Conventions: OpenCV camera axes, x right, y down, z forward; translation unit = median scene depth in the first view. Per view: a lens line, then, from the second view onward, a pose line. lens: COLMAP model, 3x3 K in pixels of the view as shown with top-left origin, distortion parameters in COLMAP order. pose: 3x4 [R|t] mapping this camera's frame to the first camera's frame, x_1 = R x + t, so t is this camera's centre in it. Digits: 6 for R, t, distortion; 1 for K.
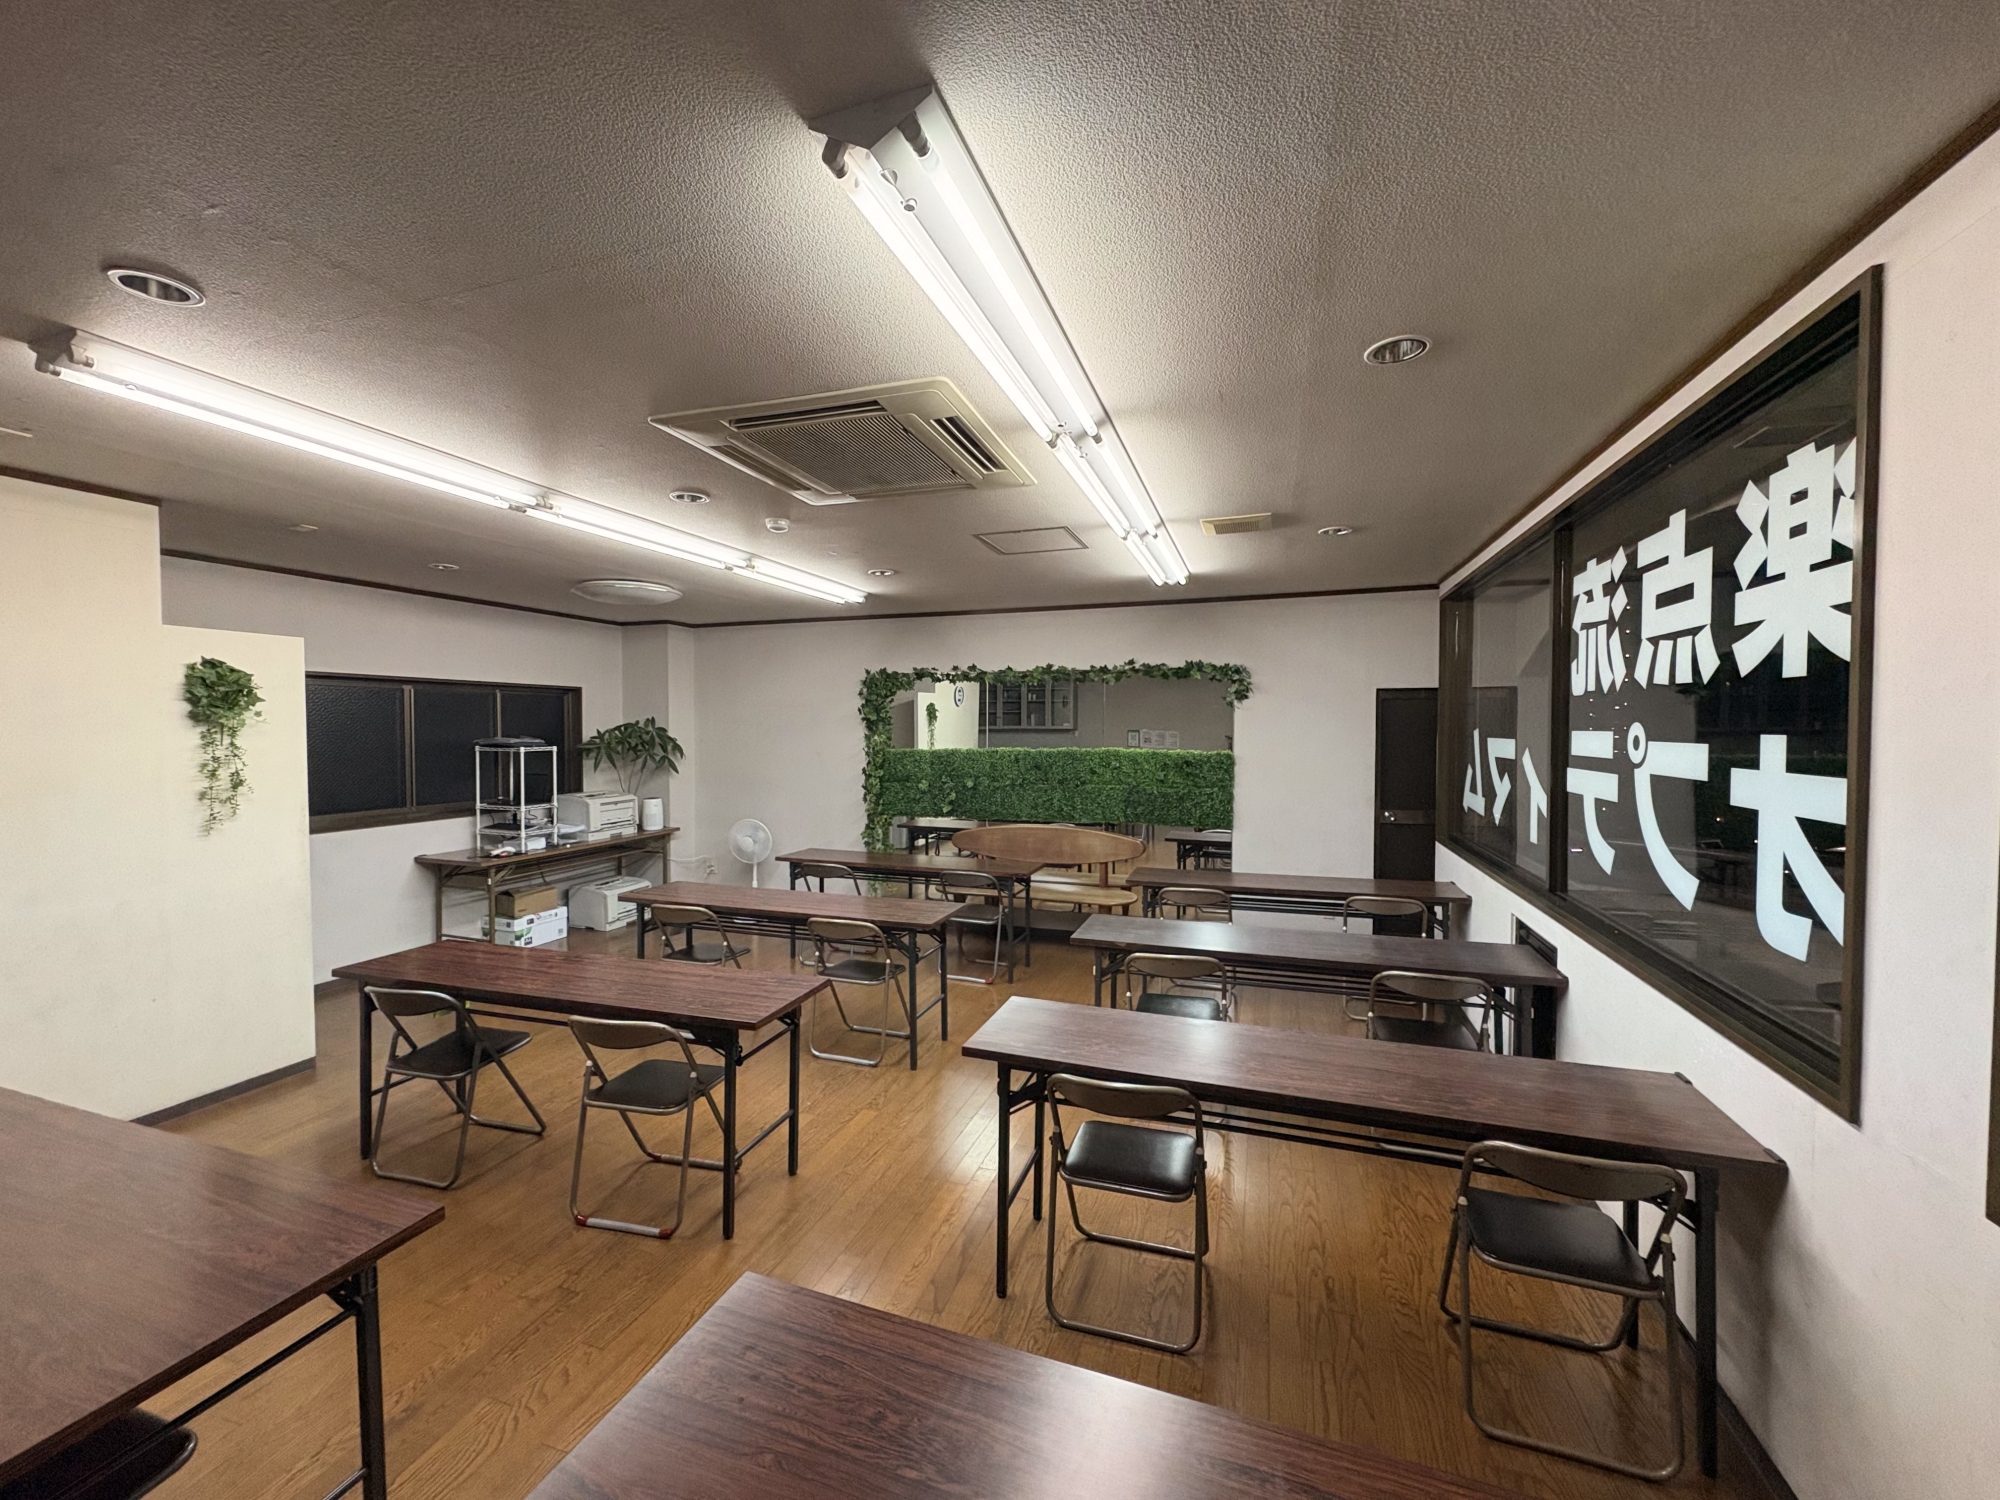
lens RADIAL K [[791.4, 0, 1000.0], [0, 791.4, 750.0], [0, 0, 1]] dist [-0.000553, 0.000058]
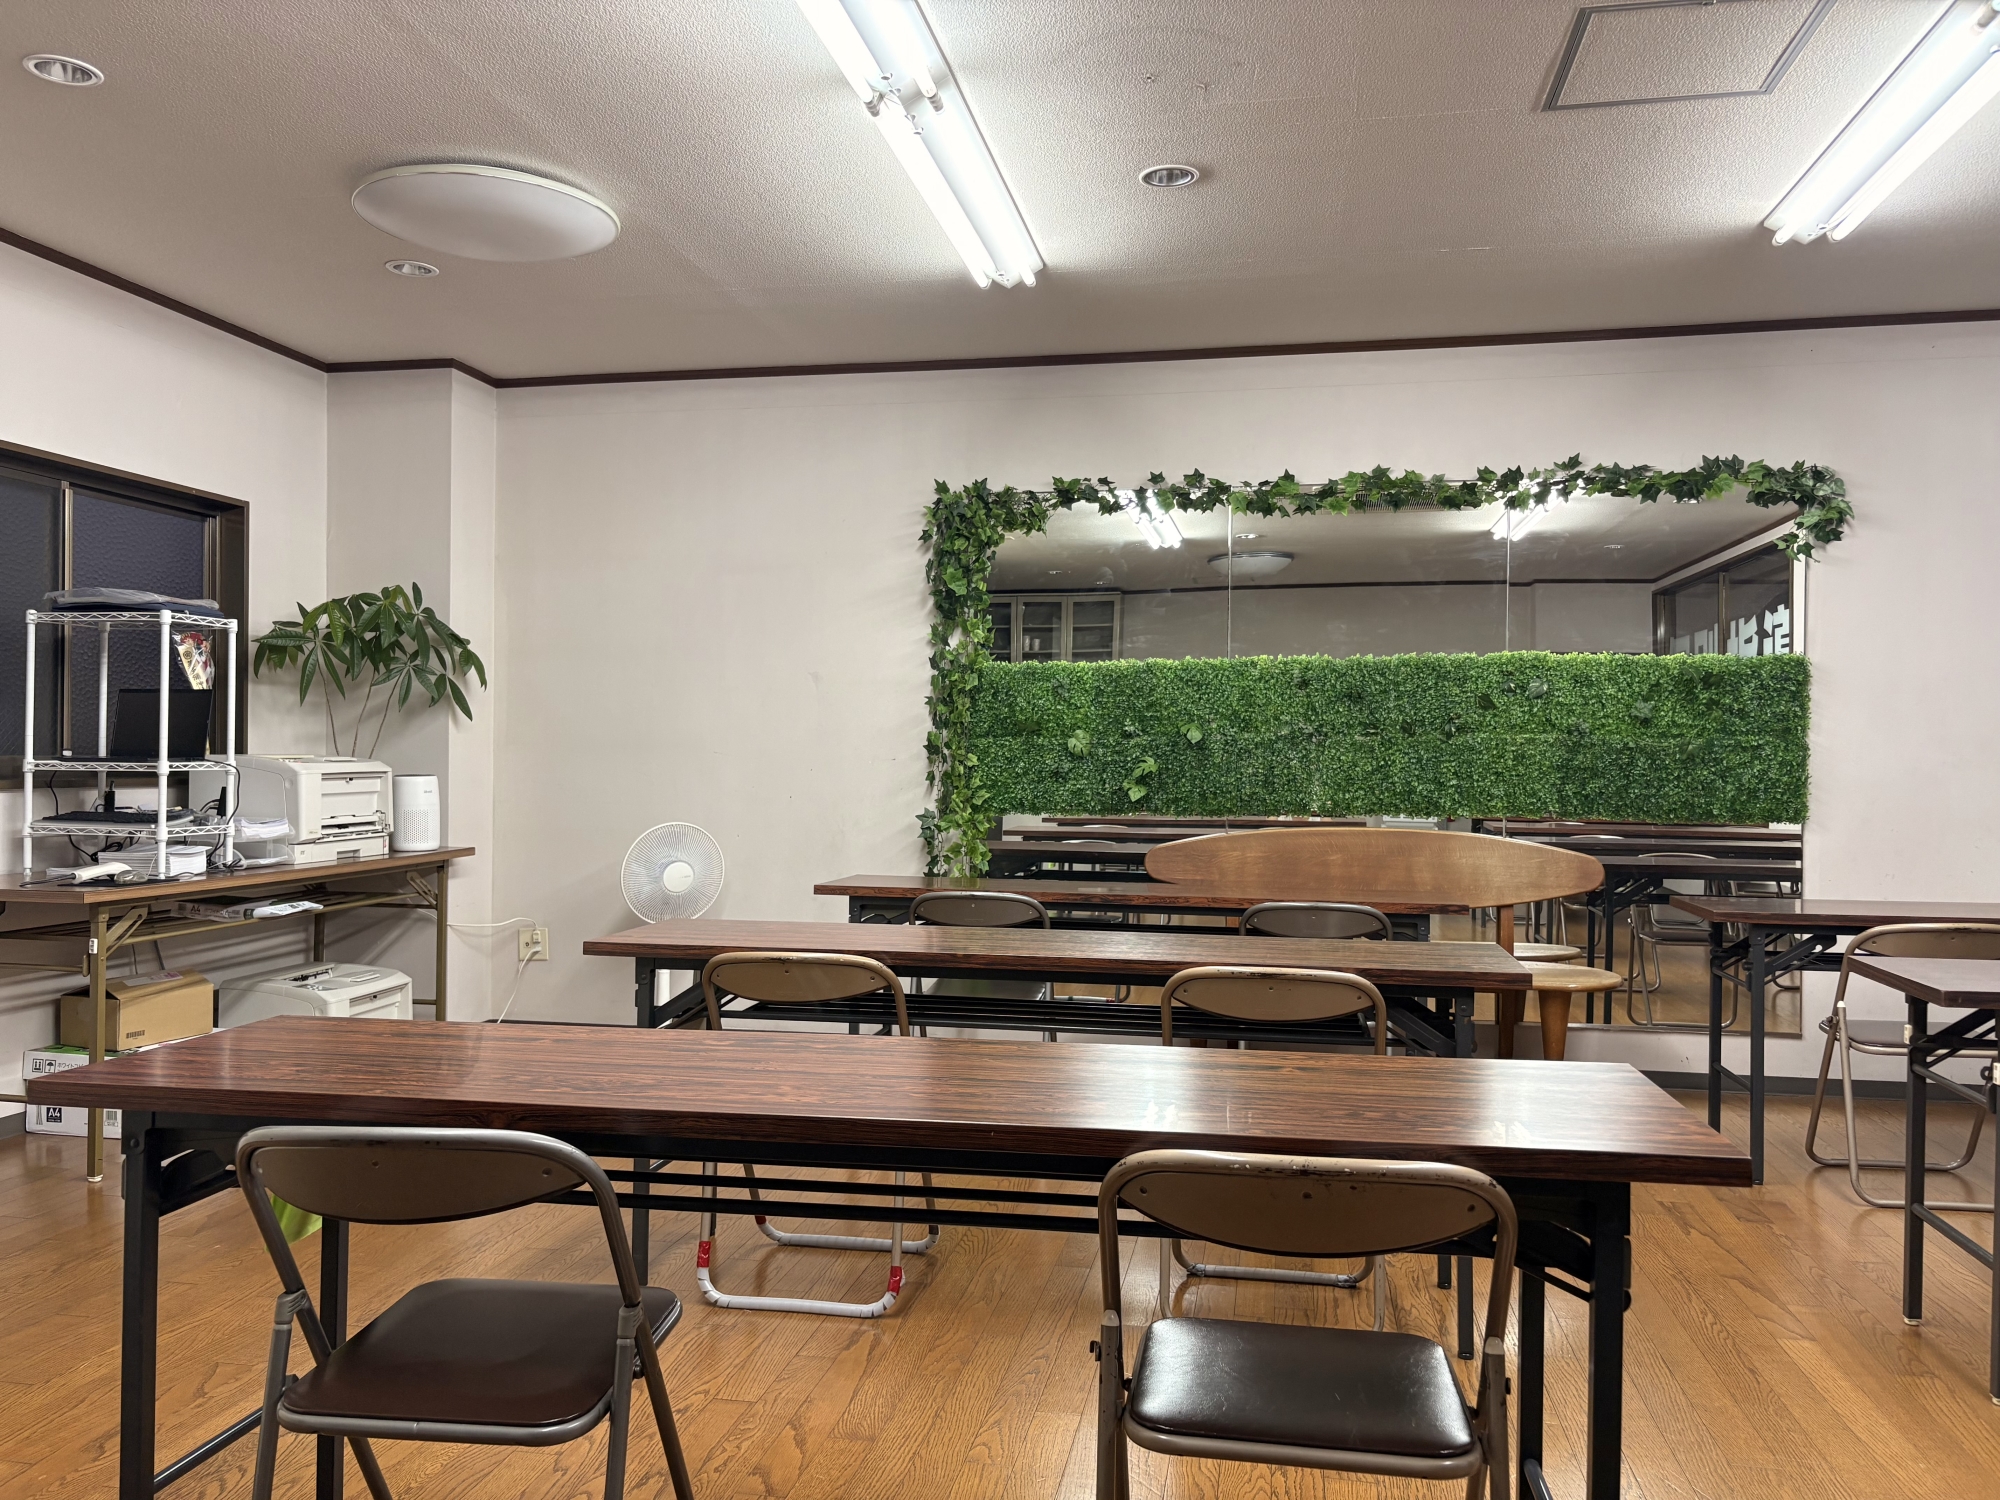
lens RADIAL K [[1509.2, 0, 994.8], [0, 1509.2, 759.6], [0, 0, 1]] dist [0.045149, -0.049262]
pose [[0.990455, 0.006611, 0.137678, -0.291521], [-0.002941, 0.999635, -0.026843, 0.087185], [-0.137806, 0.026182, 0.990113, 0.189074]]
